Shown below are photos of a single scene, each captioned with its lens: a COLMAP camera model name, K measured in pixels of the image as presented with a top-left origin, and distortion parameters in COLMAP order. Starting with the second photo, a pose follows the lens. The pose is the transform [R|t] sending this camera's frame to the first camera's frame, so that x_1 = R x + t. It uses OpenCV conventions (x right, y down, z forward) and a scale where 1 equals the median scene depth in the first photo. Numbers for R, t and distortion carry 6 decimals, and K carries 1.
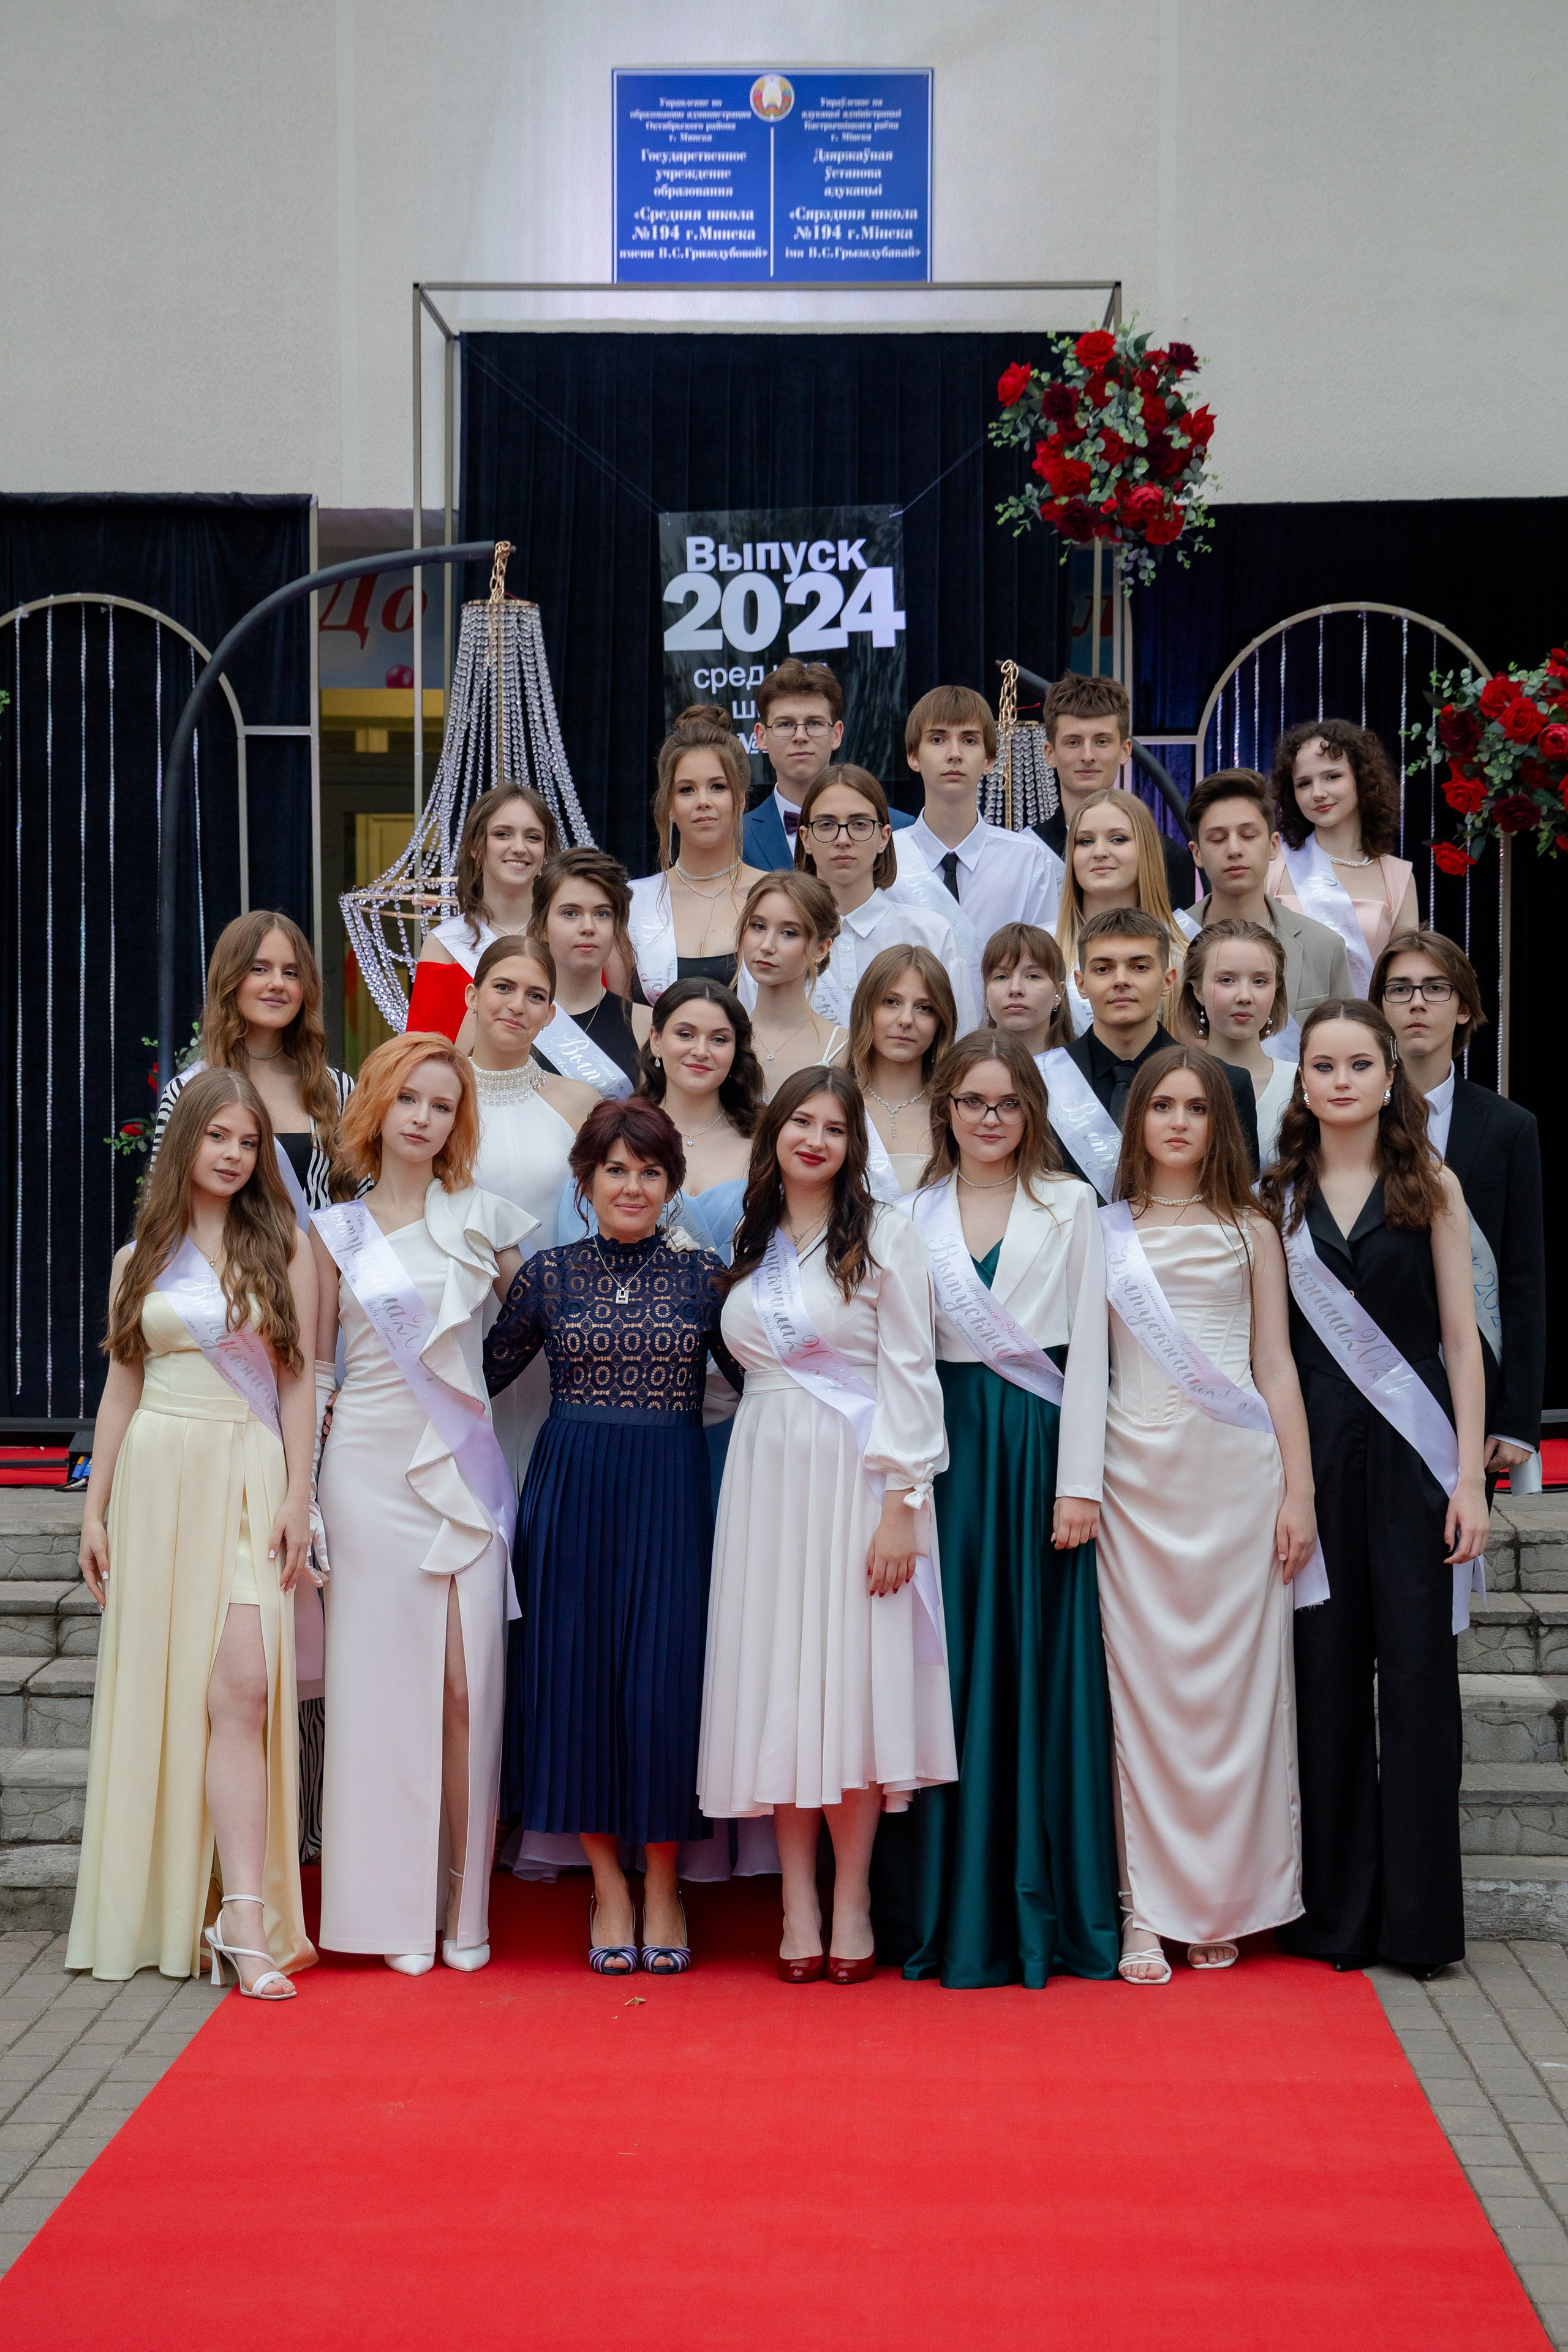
lens RADIAL K [[5207.5, 0, 783.0], [0, 5207.5, 1196.3], [0, 0, 1]] dist [0.482603, -0.291676]
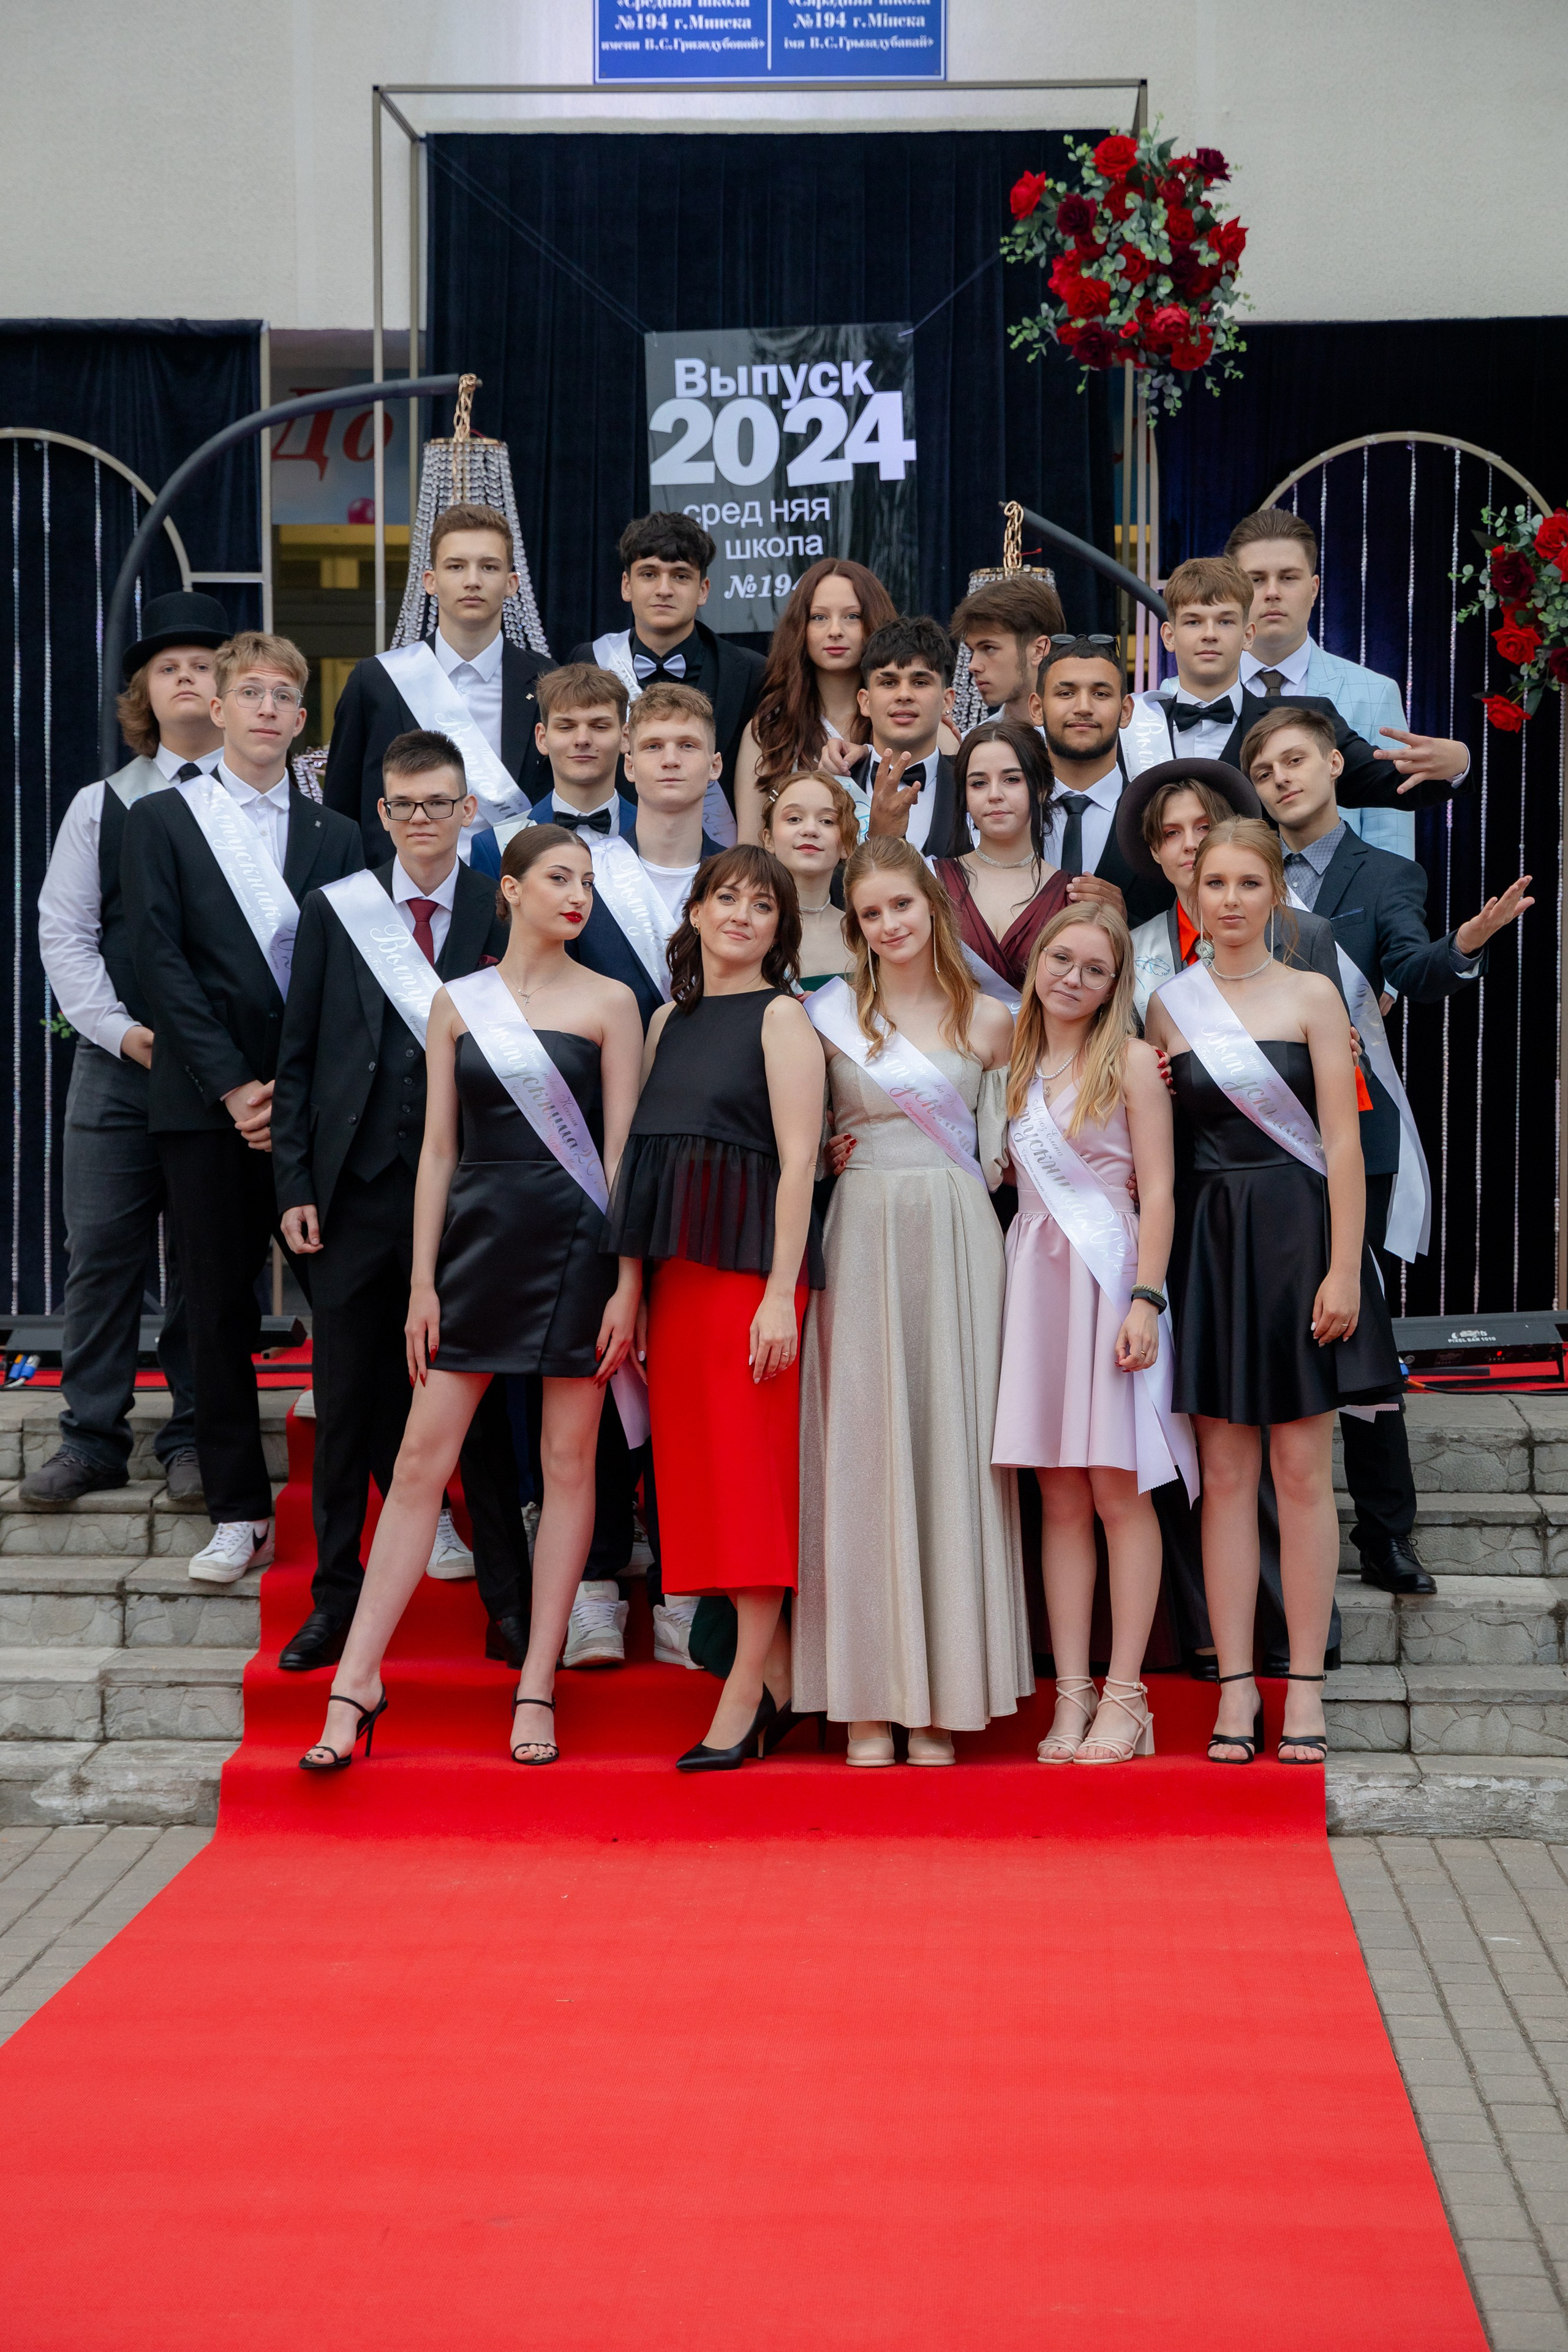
lens RADIAL K [[6622.1, 0, 720.4], [0, 6622.1, 1179.8], [0, 0, 1]] dist [0.564836, 1.877785]
pose [[0.999698, -0.000300, -0.024572, 0.019009], [0.000525, 0.999958, 0.009153, 0.006212], [0.024568, -0.009164, 0.999656, -0.168005]]
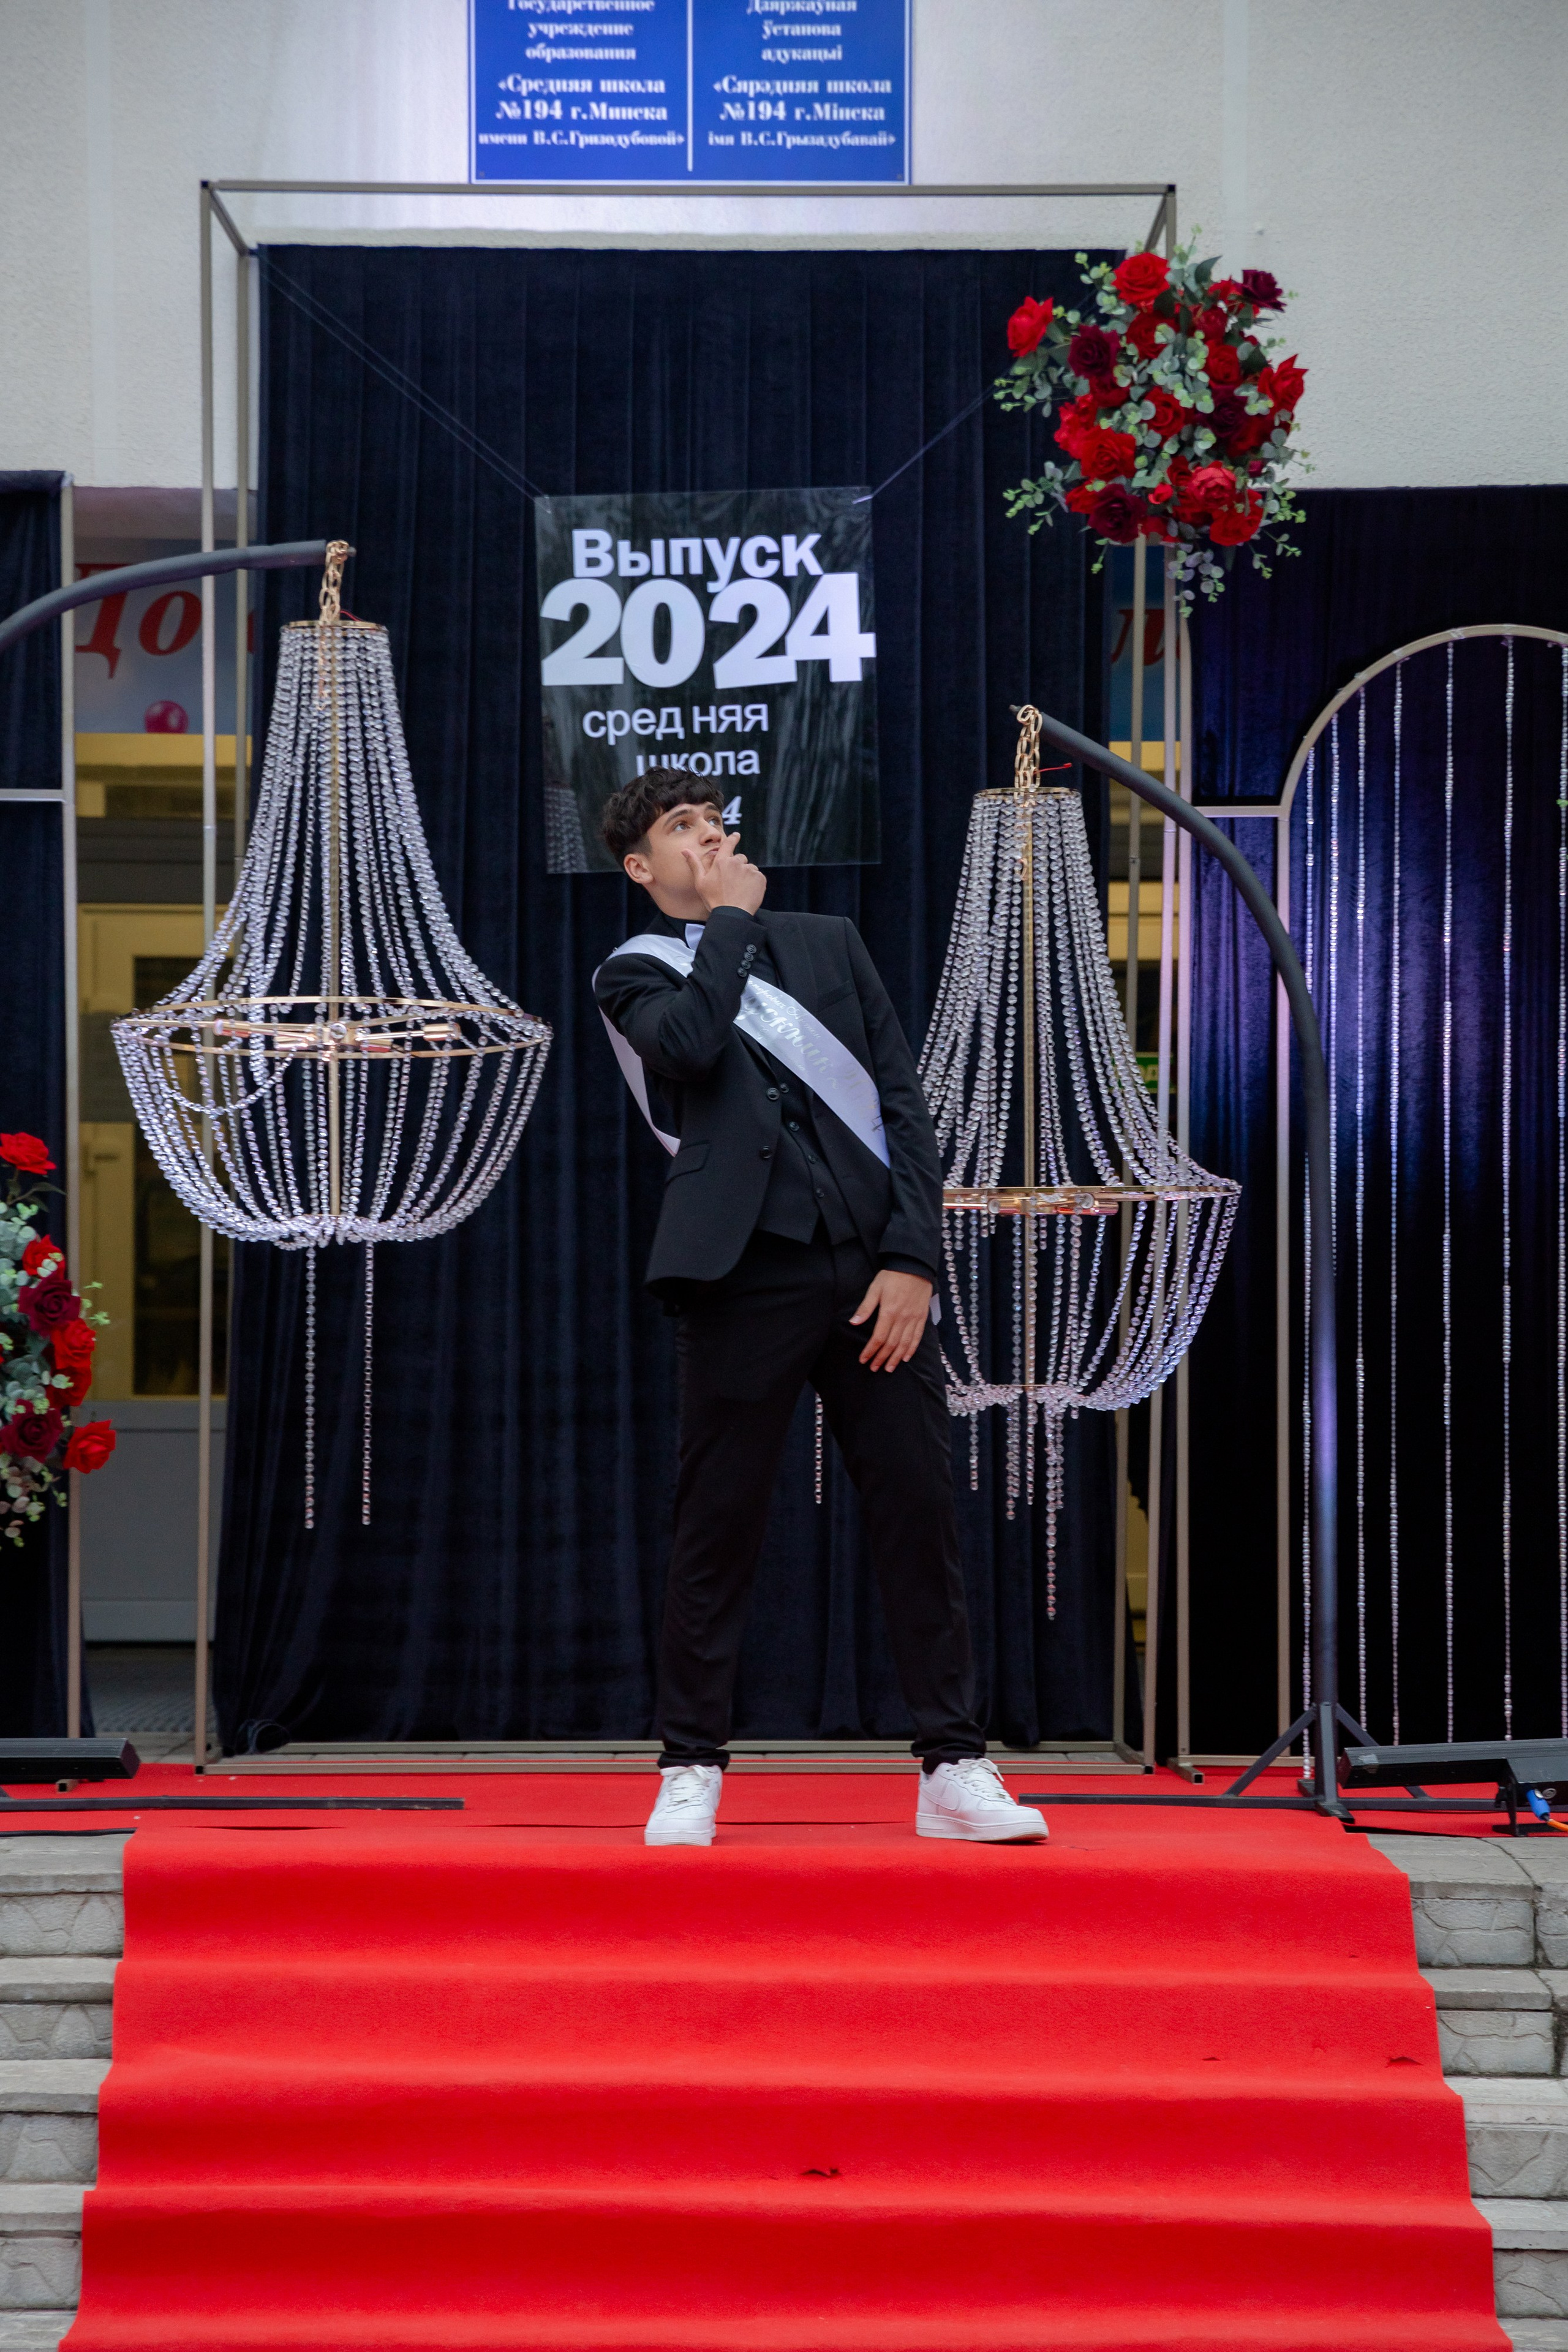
lens RADIAL K [[7846.6, 0, 786.3], [0, 7846.6, 1231.8], [0, 0, 1]] dist [1.012981, -1.996582]
pose [[0.999711, 0.000521, 0.024037, -0.016222], [0.000205, 0.999544, -0.030205, 0.004603], [-0.024042, 0.030201, 0.999255, -0.096041]]
